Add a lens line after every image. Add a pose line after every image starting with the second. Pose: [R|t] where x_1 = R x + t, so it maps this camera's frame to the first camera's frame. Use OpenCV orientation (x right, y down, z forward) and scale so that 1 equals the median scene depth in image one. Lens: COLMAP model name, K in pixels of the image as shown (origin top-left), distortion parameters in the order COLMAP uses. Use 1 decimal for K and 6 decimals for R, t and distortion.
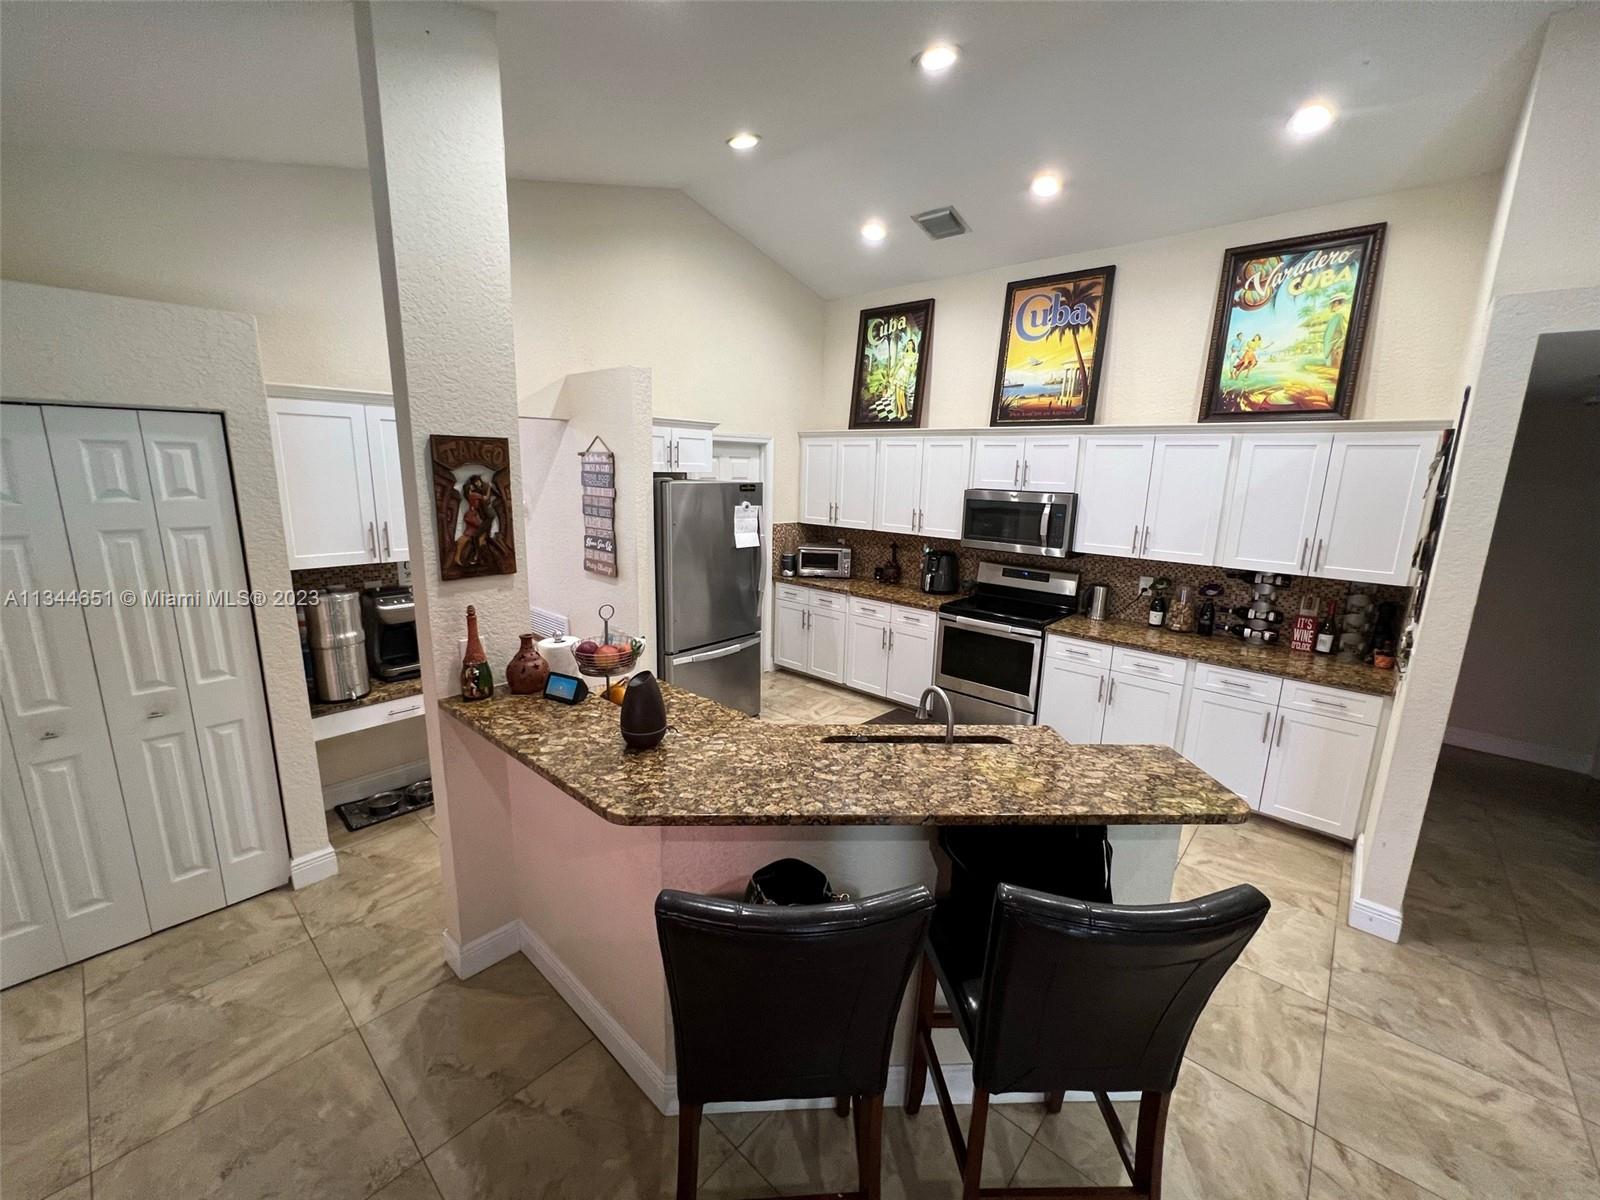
lens RADIAL K [[642.7, 0, 796.5], [0, 642.7, 597.9], [0, 0, 1]] dist [-0.003366, 0.001185]
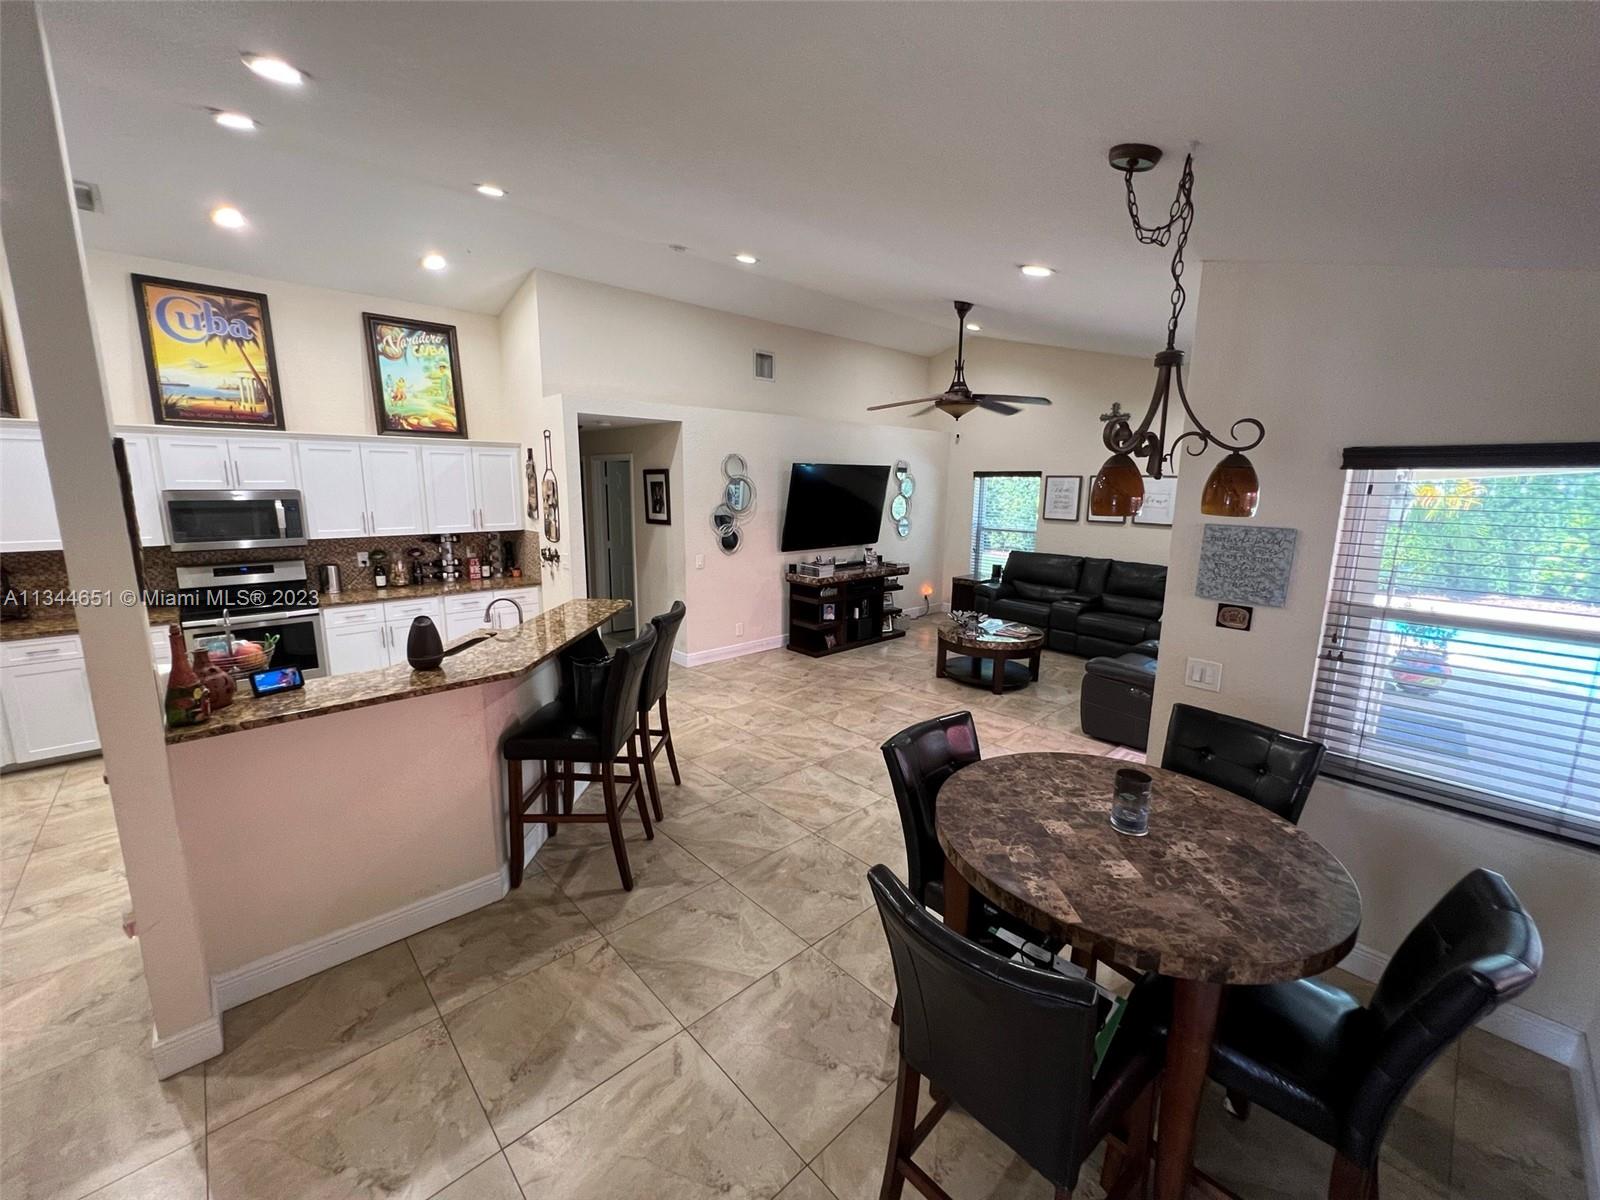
lens RADIAL K [[642.7, 0, 796.5], [0, 642.7, 597.9], [0, 0, 1]] dist [-0.003366, 0.001185]
pose [[0.090829, -0.202911, 0.974975, -0.663000], [0.195694, 0.963571, 0.182307, -0.008667], [-0.976450, 0.174238, 0.127229, 0.002068]]
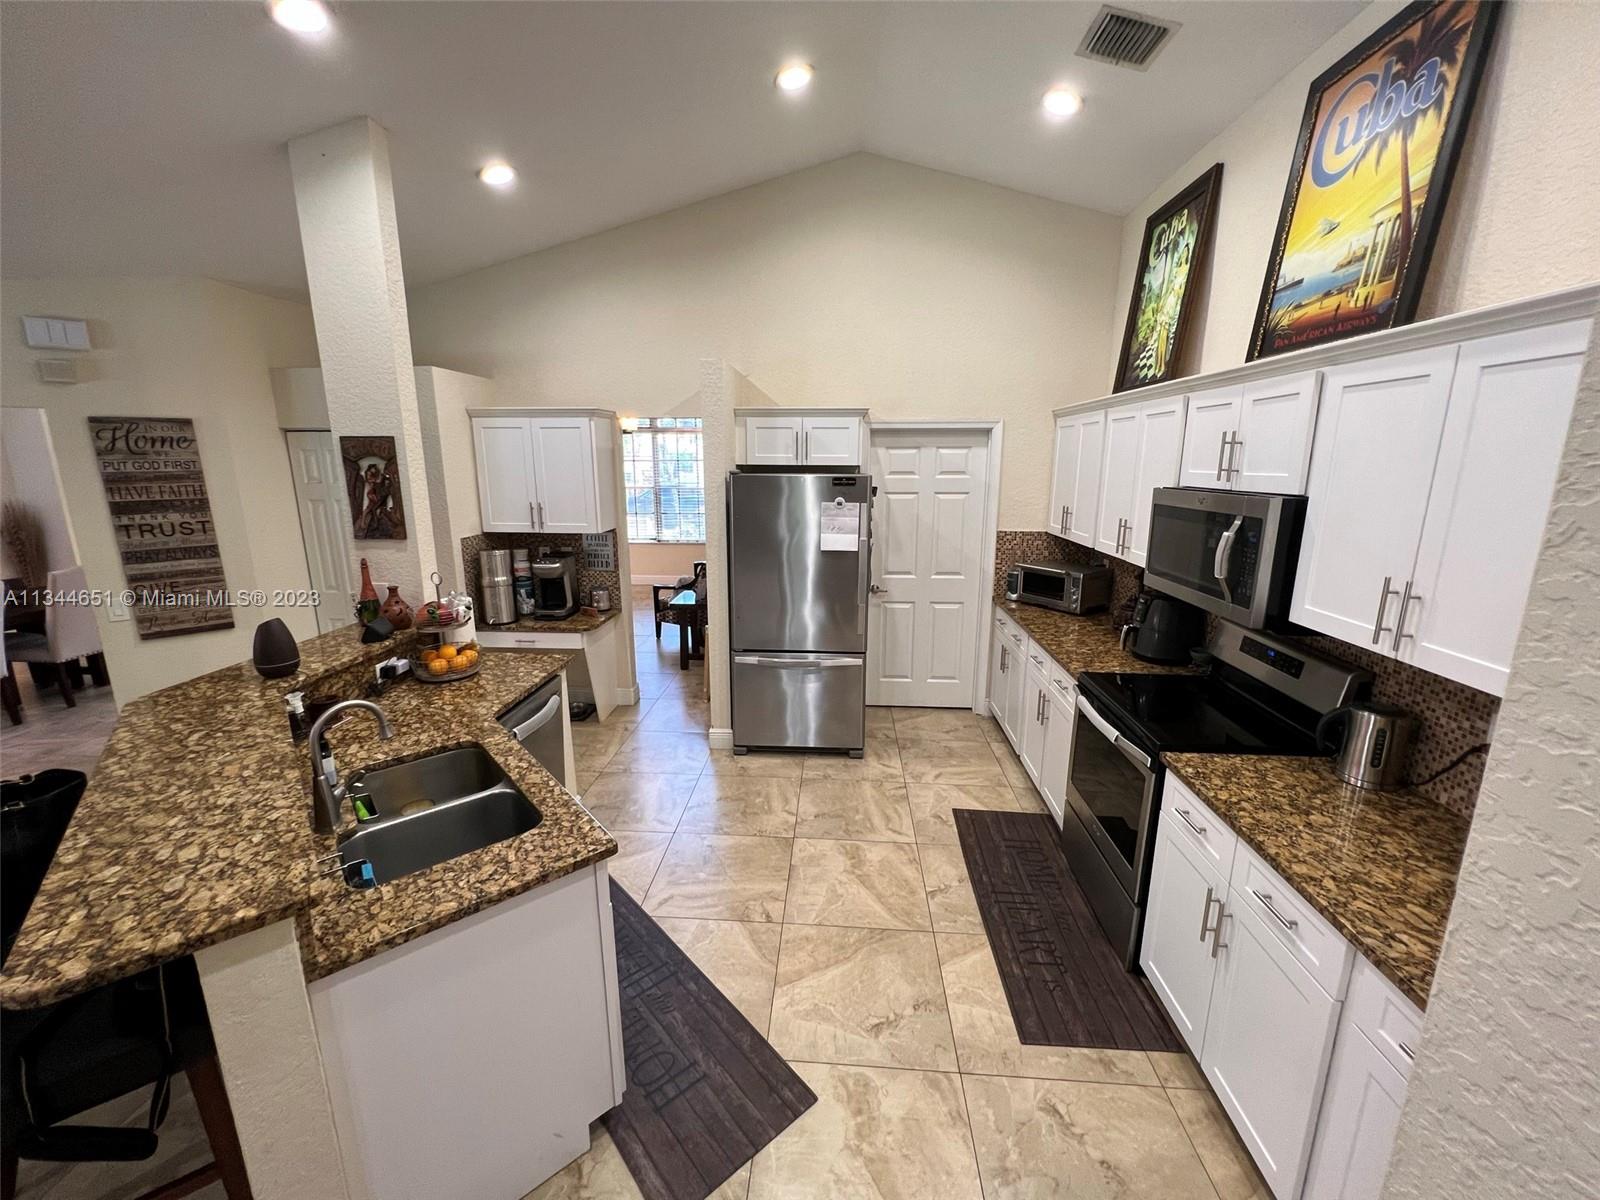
lens RADIAL K [[642.7, 0, 796.5], [0, 642.7, 597.9], [0, 0, 1]] dist [-0.003366, 0.001185]
pose [[0.613525, 0.144285, -0.776382, 0.584237], [-0.147880, 0.986766, 0.066524, -0.067723], [0.775705, 0.073997, 0.626742, 0.435213]]
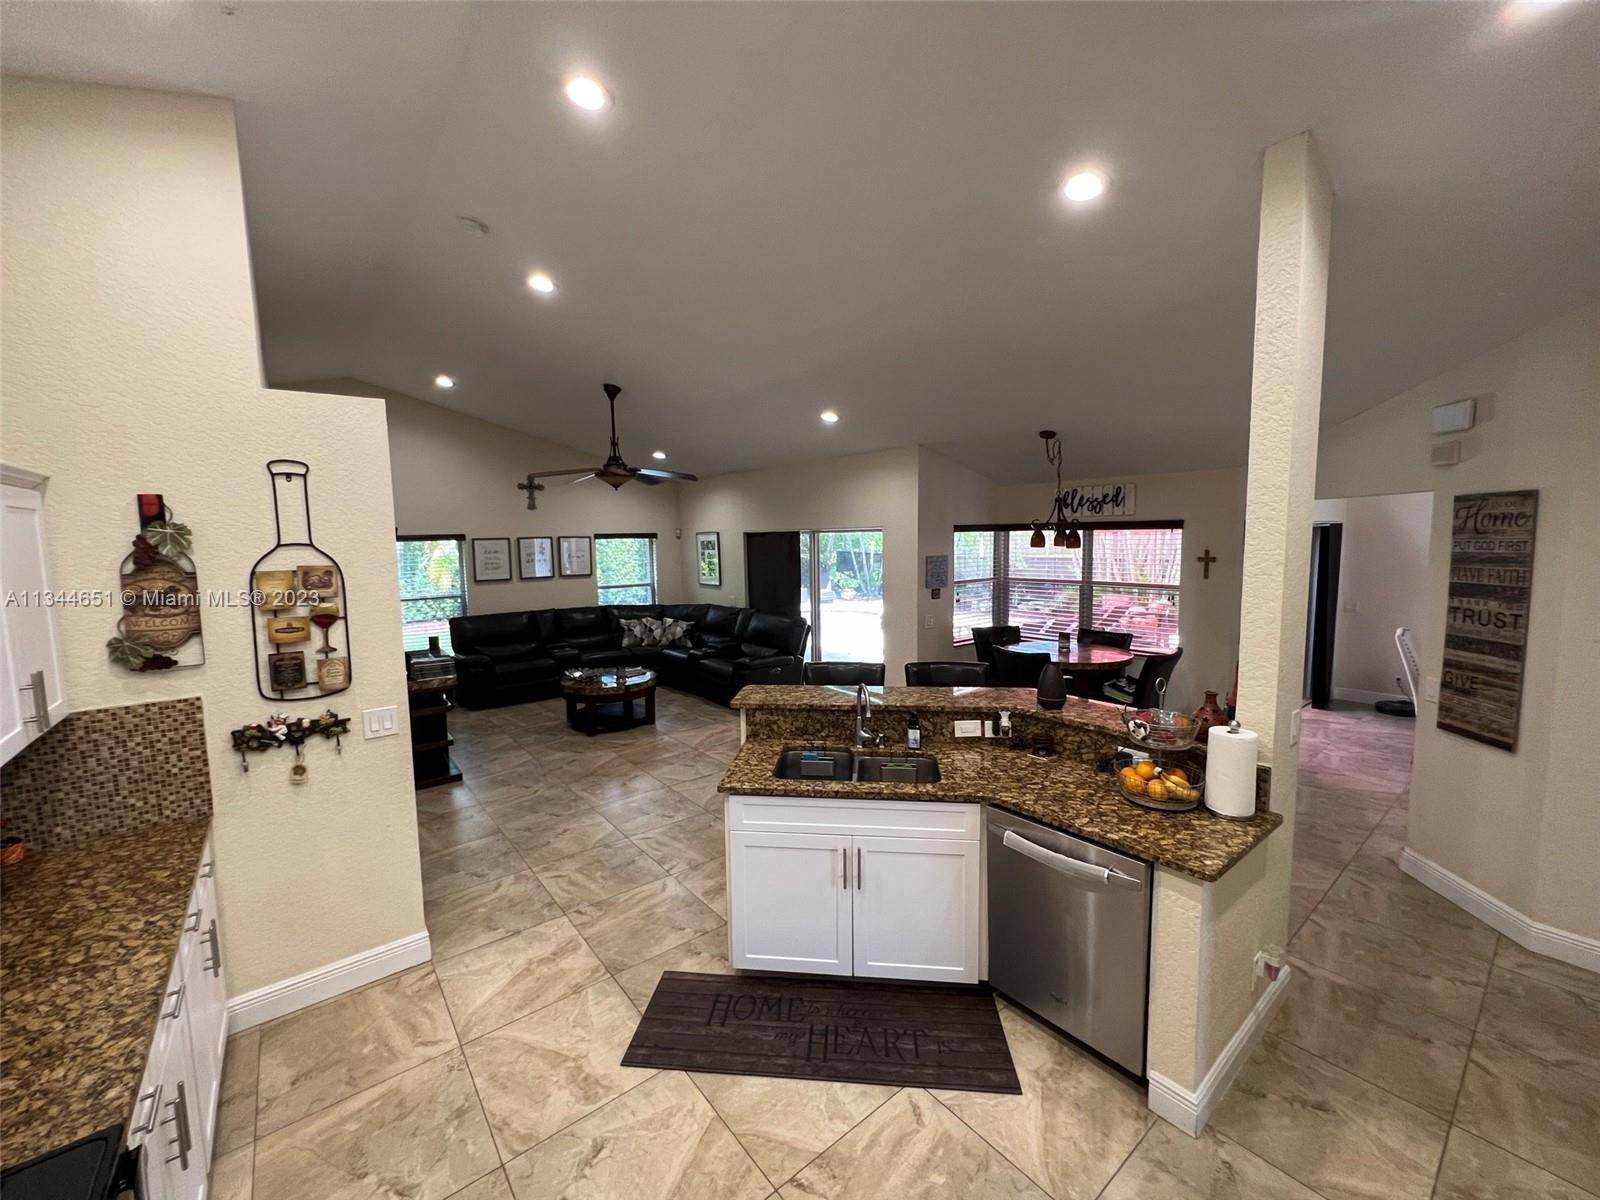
lens RADIAL K [[642.7, 0, 796.5], [0, 642.7, 597.9], [0, 0, 1]] dist [-0.003366, 0.001185]
pose [[-0.986060, -0.023532, 0.164719, 0.062090], [0.027834, 0.952673, 0.302719, -0.245006], [-0.164047, 0.303084, -0.938738, 1.129623]]
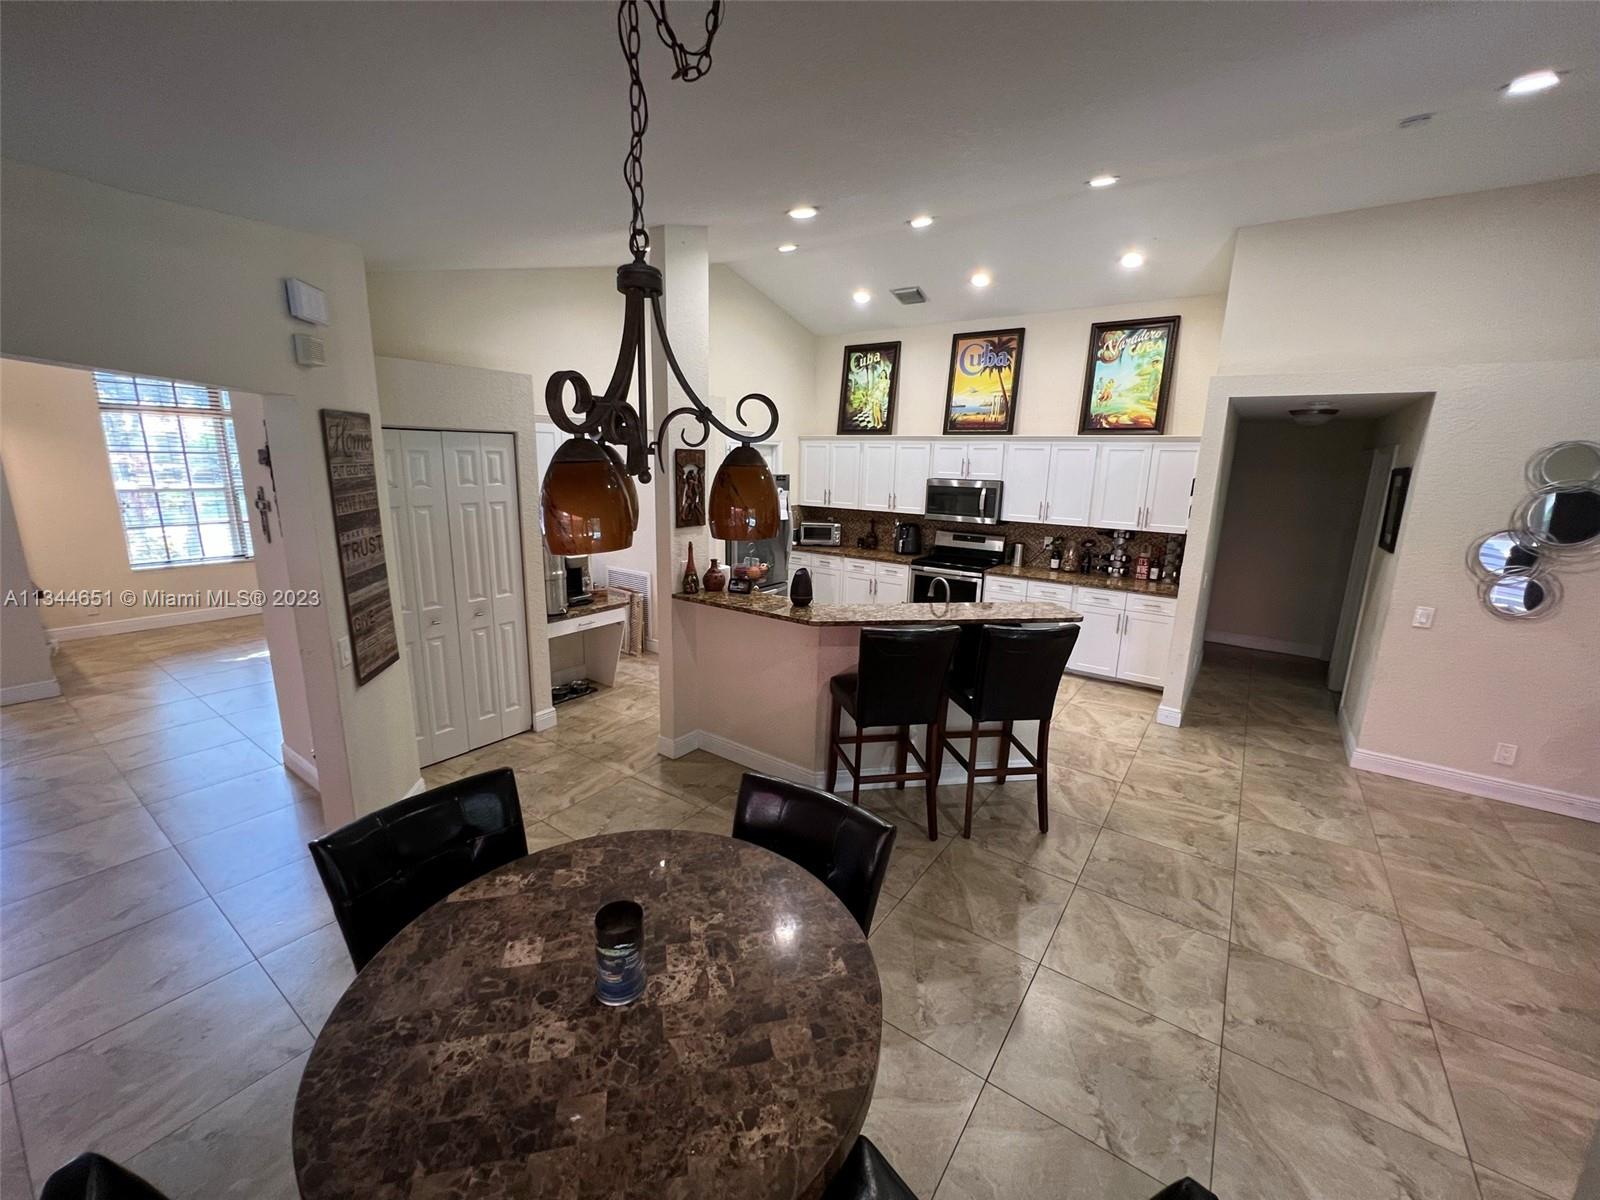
lens RADIAL K [[642.7, 0, 796.5], [0, 642.7, 597.9], [0, 0, 1]] dist [-0.003366, 0.001185]
pose [[0.994002, -0.023918, 0.106710, -0.204752], [0.022765, 0.999669, 0.012015, 0.079788], [-0.106962, -0.009513, 0.994218, -0.432326]]
